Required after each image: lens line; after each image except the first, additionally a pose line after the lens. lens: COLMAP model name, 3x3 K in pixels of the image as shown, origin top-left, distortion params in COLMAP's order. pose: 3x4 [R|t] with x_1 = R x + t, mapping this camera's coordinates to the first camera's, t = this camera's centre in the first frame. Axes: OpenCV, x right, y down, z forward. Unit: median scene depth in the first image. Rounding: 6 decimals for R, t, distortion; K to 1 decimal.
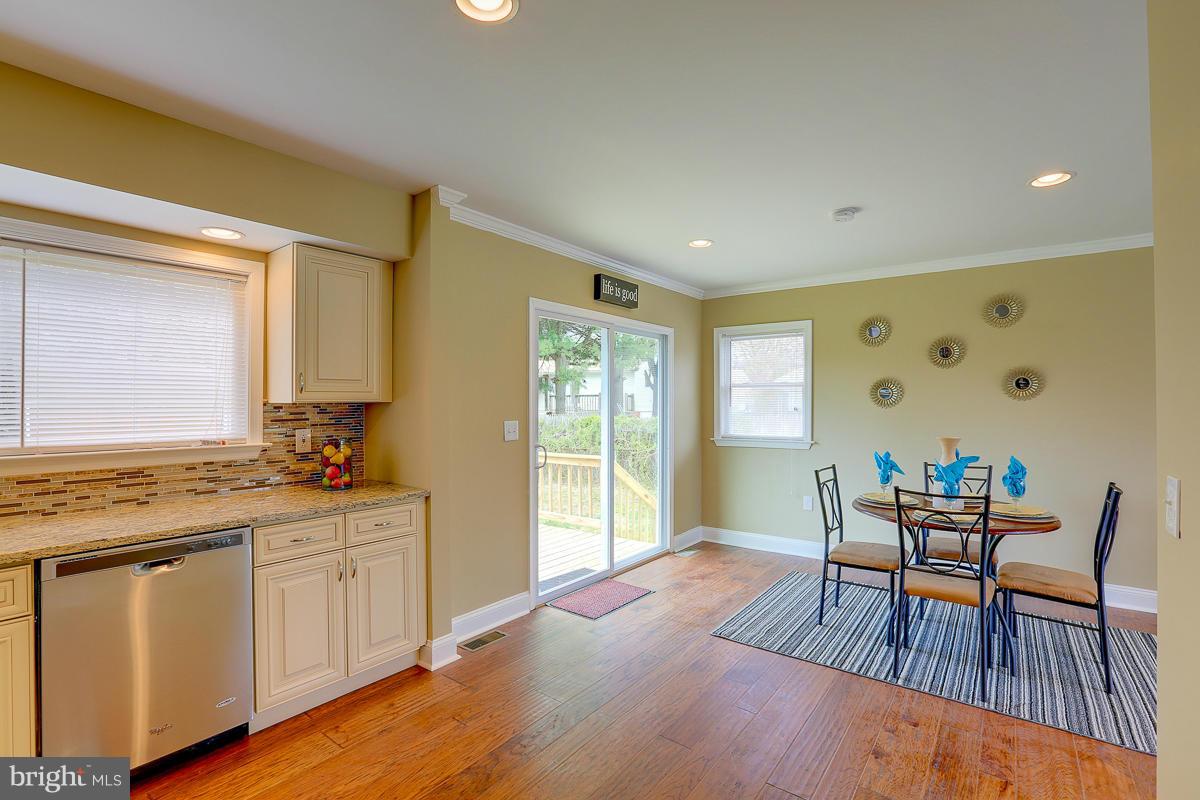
lens RADIAL K [[546.2, 0, 592.7], [0, 546.2, 400.6], [0, 0, 1]] dist [-0.053254, 0.016737]
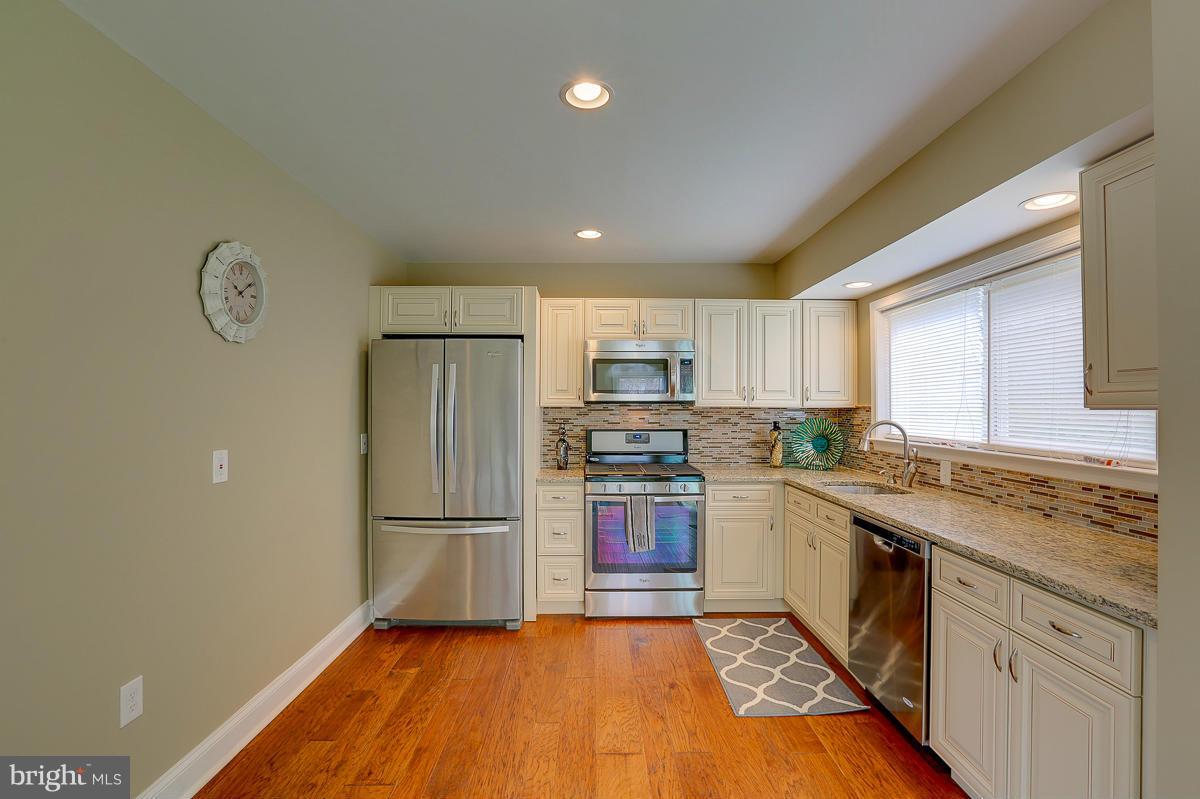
lens RADIAL K [[543.1, 0, 600.0], [0, 543.1, 399.5], [0, 0, 1]] dist [-0.064876, 0.025040]
pose [[-0.782248, -0.005770, -0.622941, 0.304155], [0.000356, 0.999953, -0.009709, -0.002873], [0.622967, -0.007817, -0.782209, 1.057666]]
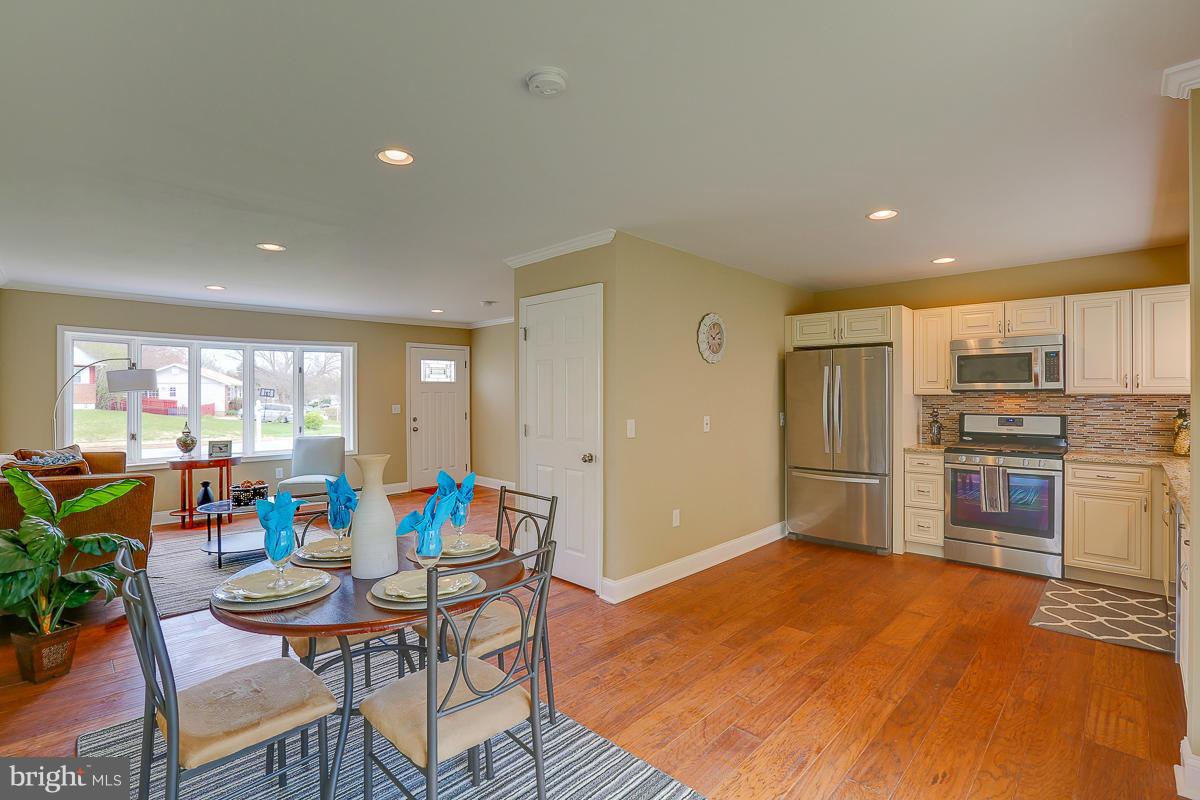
lens RADIAL K [[554.8, 0, 598.1], [0, 554.8, 394.9], [0, 0, 1]] dist [-0.064867, 0.022927]
pose [[-0.993364, 0.005363, 0.114886, 0.386515], [0.005256, 0.999985, -0.001237, -0.000302], [-0.114891, -0.000625, -0.993378, 1.774775]]
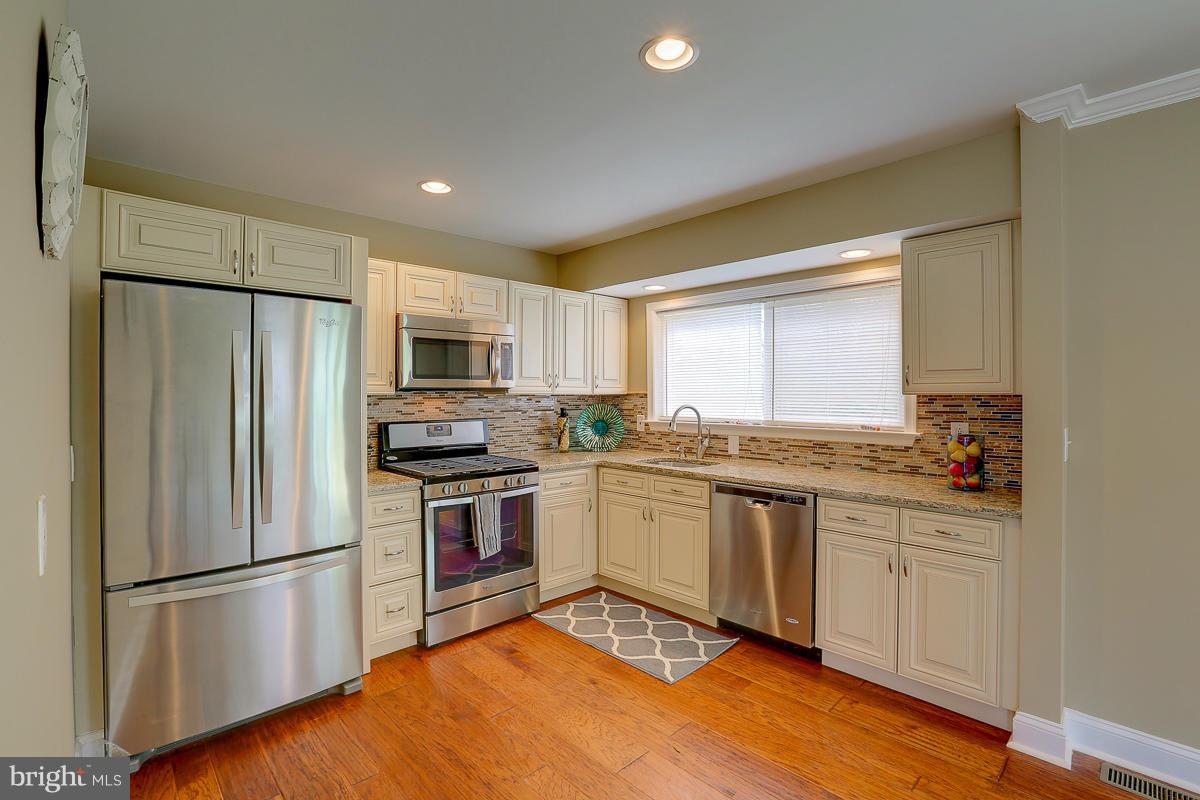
lens RADIAL K [[543.1, 0, 600.0], [0, 543.1, 400.0], [0, 0, 1]] dist [-0.064876, 0.025040]
pose [[-0.149923, 0.015615, -0.988574, 0.514130], [0.002958, 0.999878, 0.015345, -0.003224], [0.988693, -0.000623, -0.149951, 0.539007]]
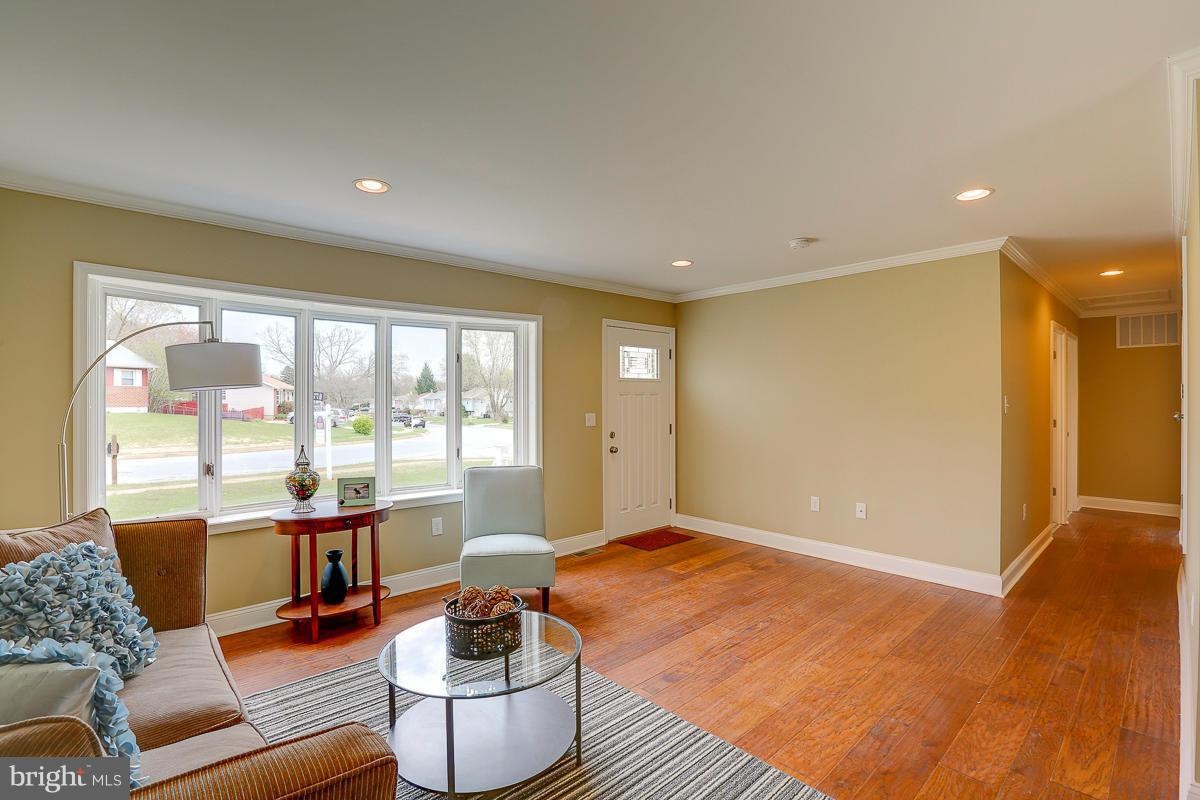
lens RADIAL K [[546.2, 0, 592.7], [0, 546.2, 400.6], [0, 0, 1]] dist [-0.053254, 0.016737]
pose [[-0.984957, 0.001846, 0.172792, 1.401032], [0.001975, 0.999998, 0.000579, -0.001648], [-0.172790, 0.000911, -0.984958, 0.912856]]
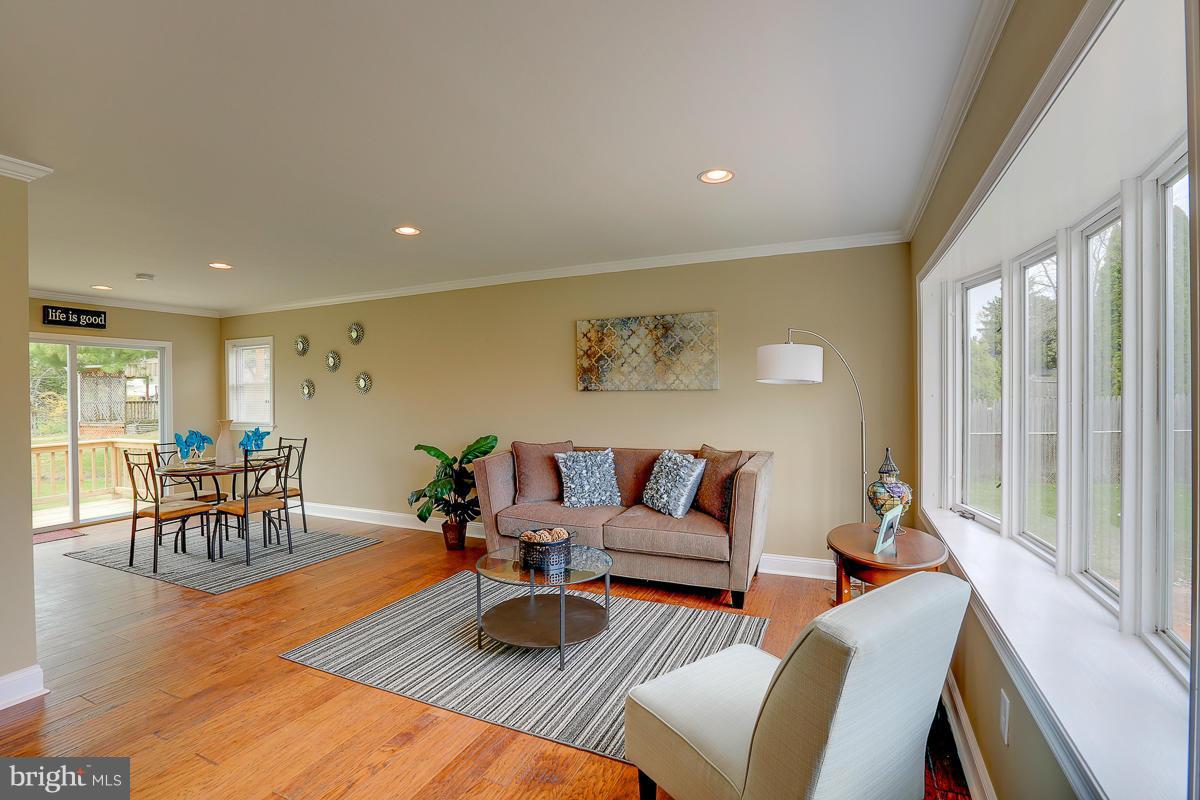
lens RADIAL K [[543.1, 0, 600.0], [0, 543.1, 400.0], [0, 0, 1]] dist [-0.064876, 0.025040]
pose [[0.971310, -0.013062, 0.237457, 1.533167], [0.009299, 0.999813, 0.016958, -0.007125], [-0.237635, -0.014263, 0.971250, -0.870222]]
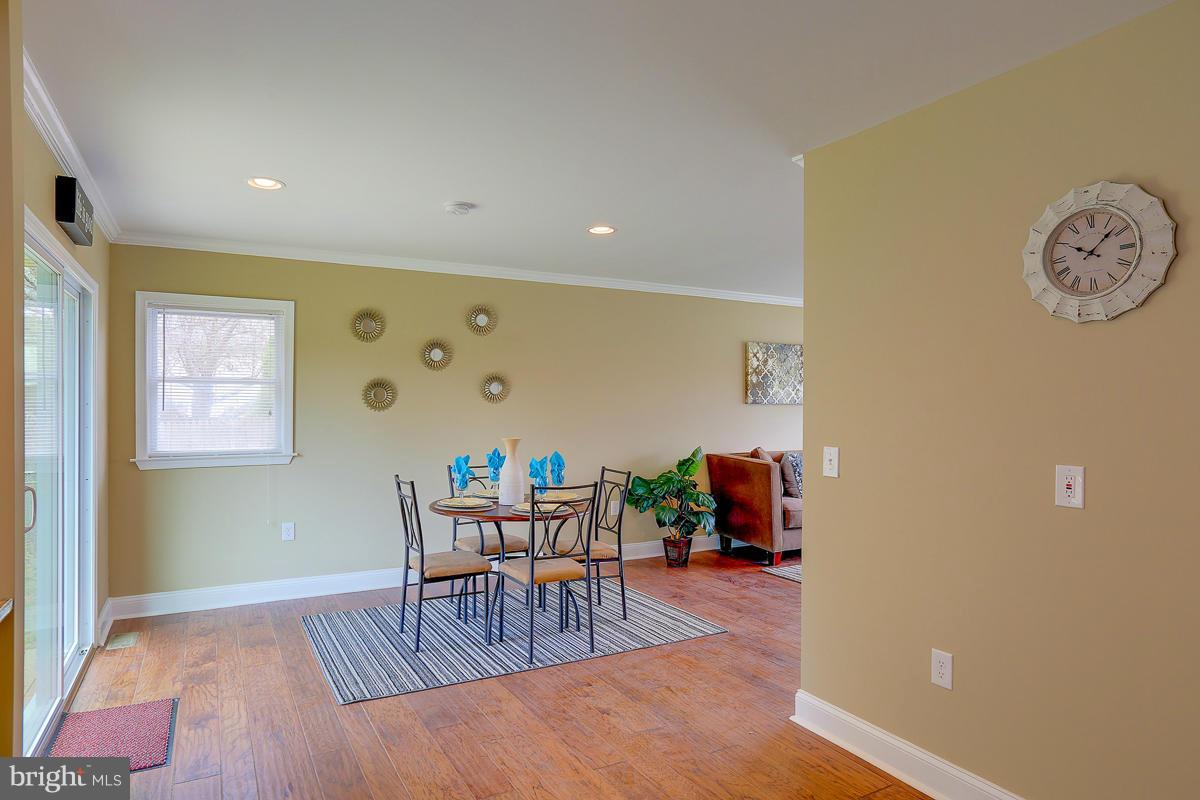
lens RADIAL K [[707.3, 0, 595.7], [0, 707.3, 409.0], [0, 0, 1]] dist [-0.032117, 0.000410]
pose [[0.390693, -0.004049, 0.920512, -0.649094], [-0.007751, 0.999940, 0.007688, -0.002899], [-0.920488, -0.010138, 0.390638, 0.317286]]
